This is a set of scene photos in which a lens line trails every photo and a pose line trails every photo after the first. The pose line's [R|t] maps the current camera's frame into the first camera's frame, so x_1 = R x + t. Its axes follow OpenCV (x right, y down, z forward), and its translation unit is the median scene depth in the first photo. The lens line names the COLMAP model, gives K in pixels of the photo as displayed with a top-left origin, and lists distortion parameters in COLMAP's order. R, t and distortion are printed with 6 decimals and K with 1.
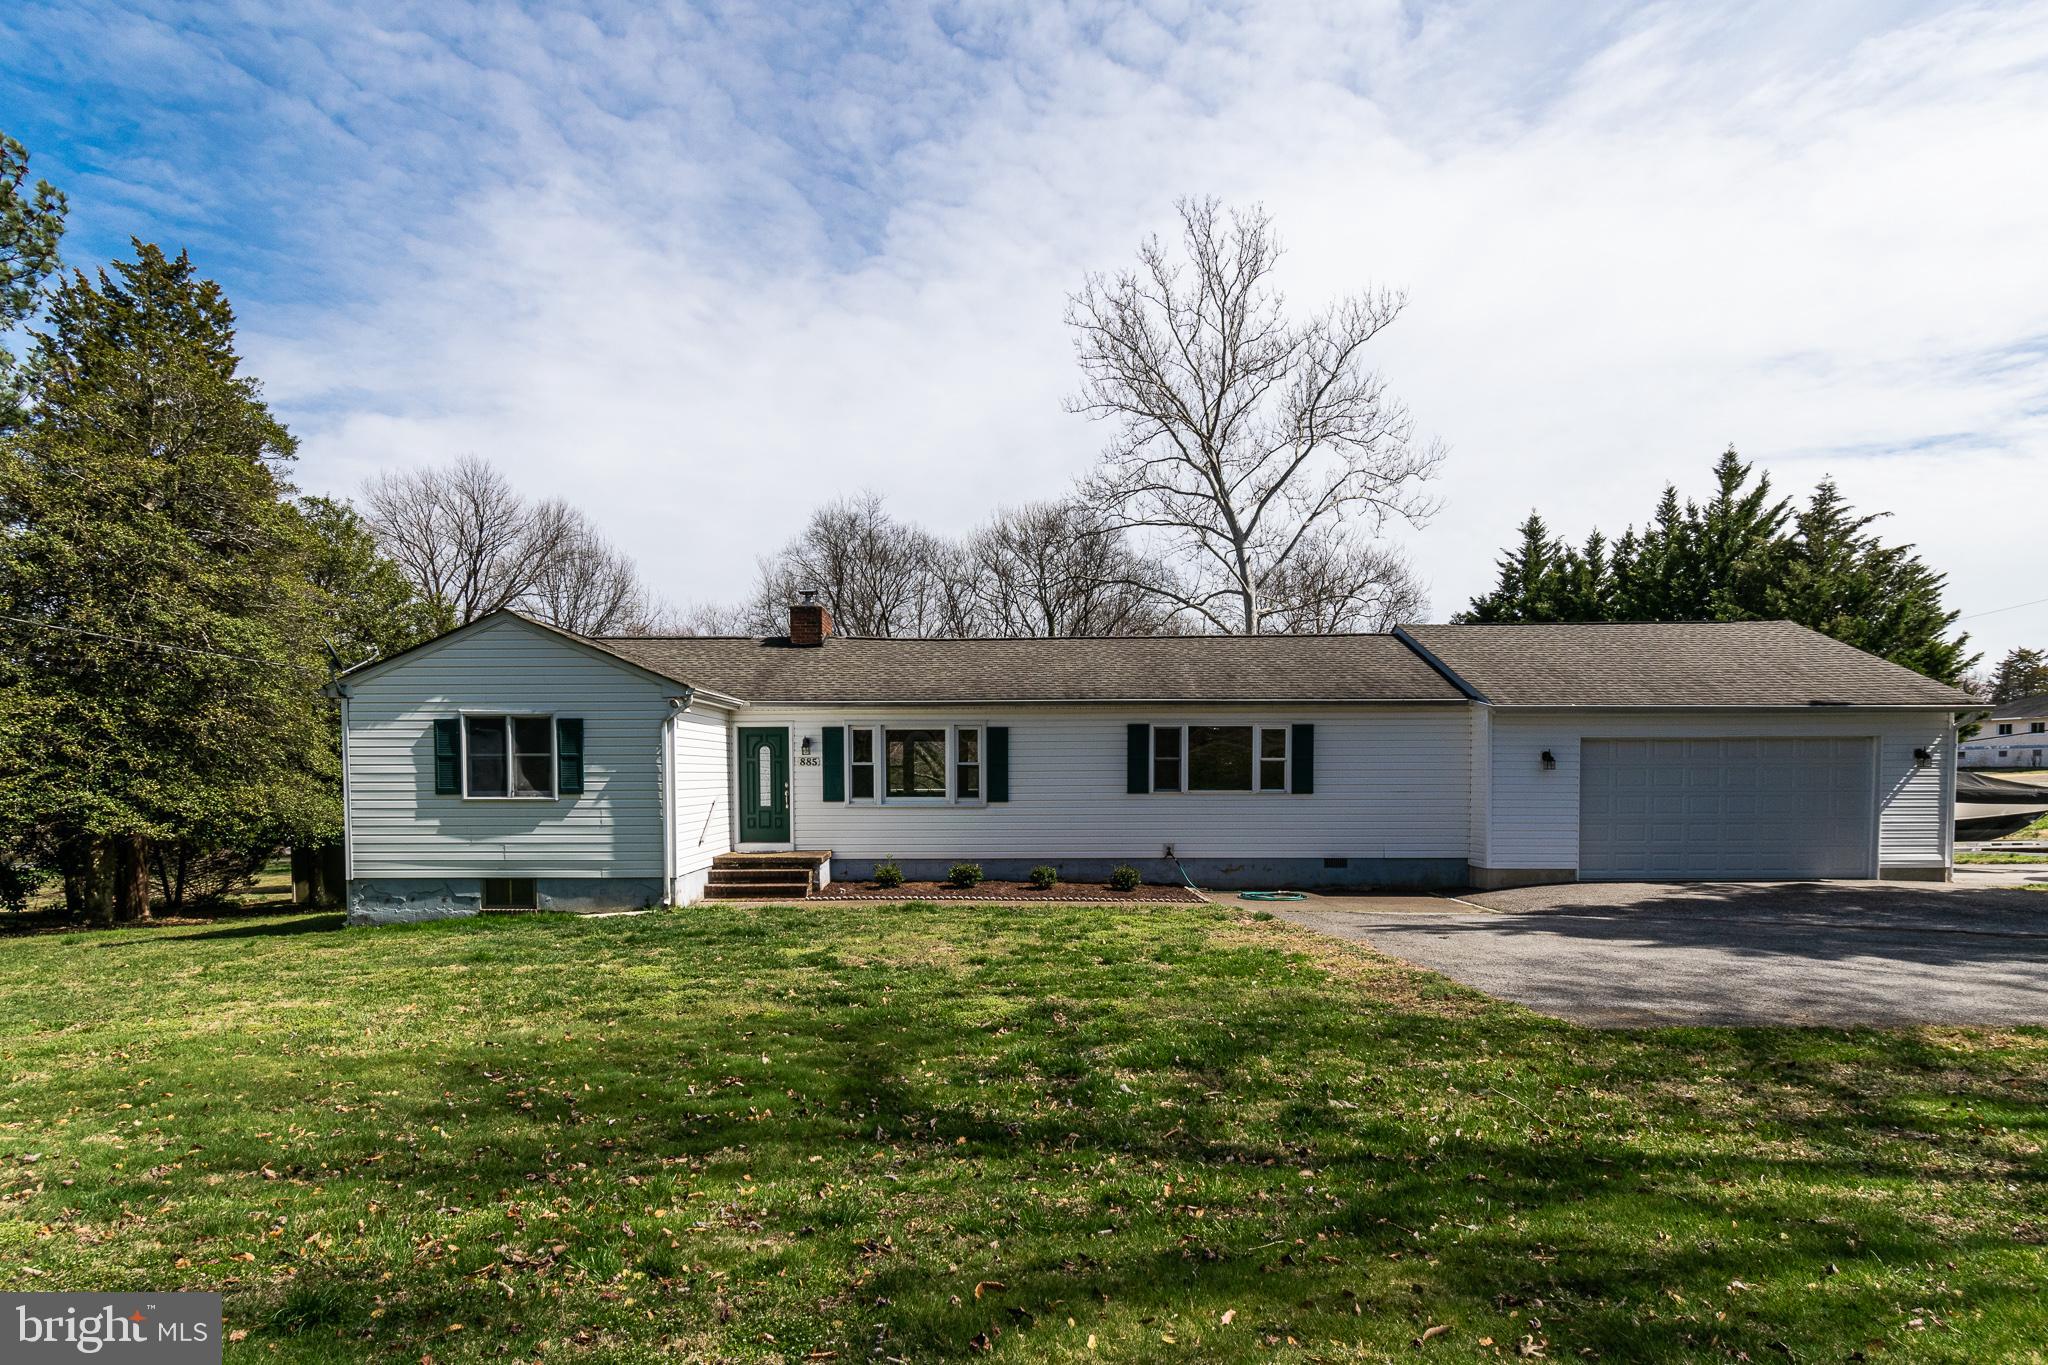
lens RADIAL K [[1146.0, 0, 1023.5], [0, 1146.0, 814.7], [0, 0, 1]] dist [0.000942, 0.000907]
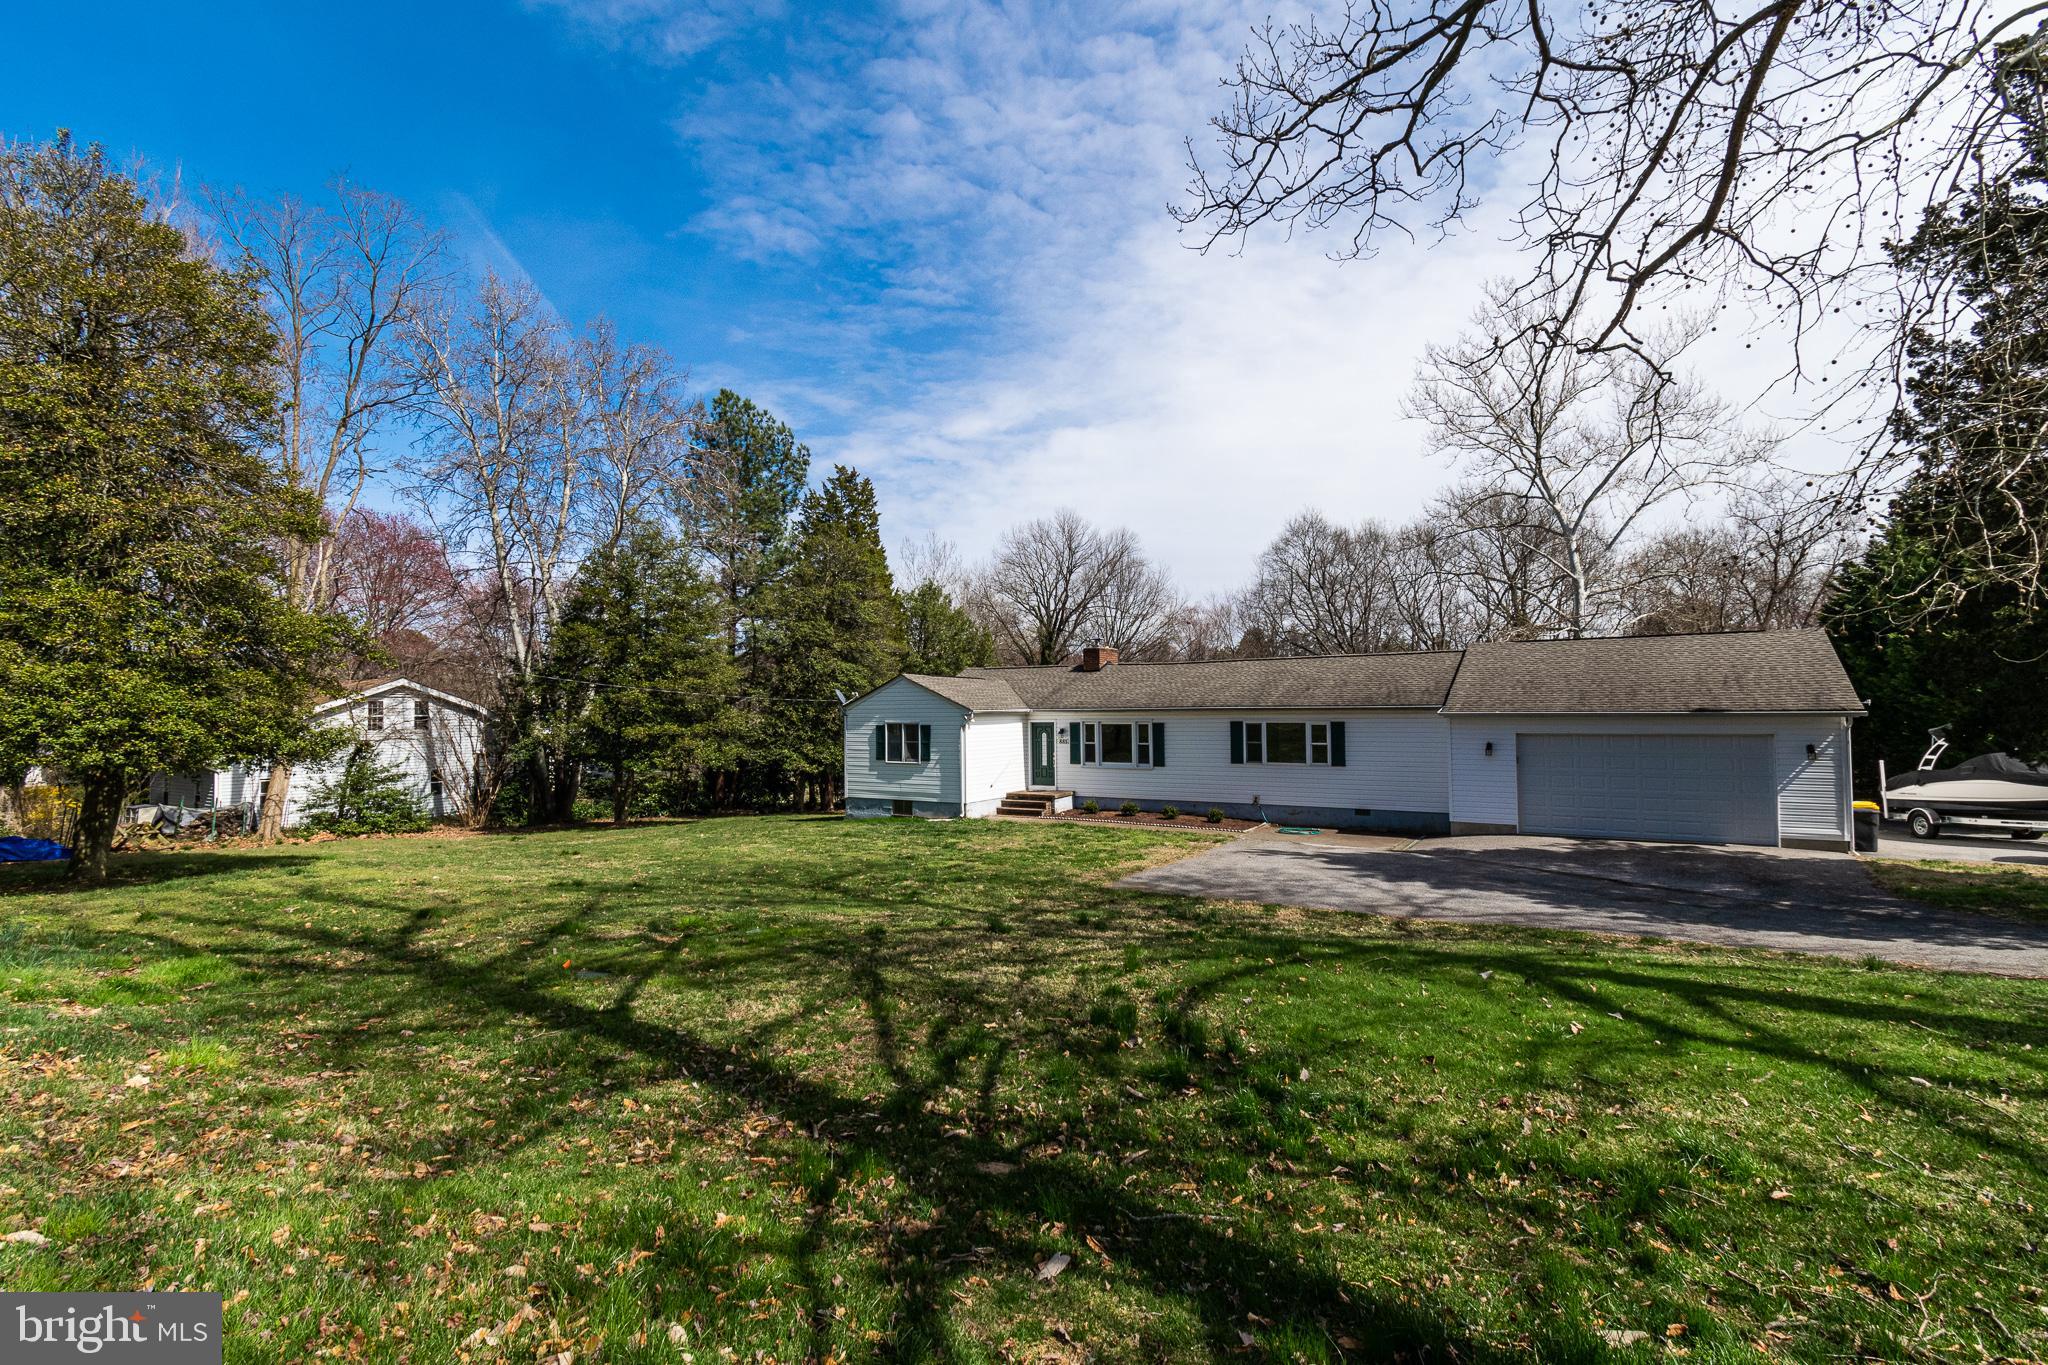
lens RADIAL K [[925.6, 0, 1012.5], [0, 925.6, 689.6], [0, 0, 1]] dist [0.001914, -0.000045]
pose [[0.852973, -0.018739, -0.521619, 0.521043], [-0.012569, 0.998328, -0.056419, -0.045622], [0.521804, 0.054680, 0.851311, -0.303656]]
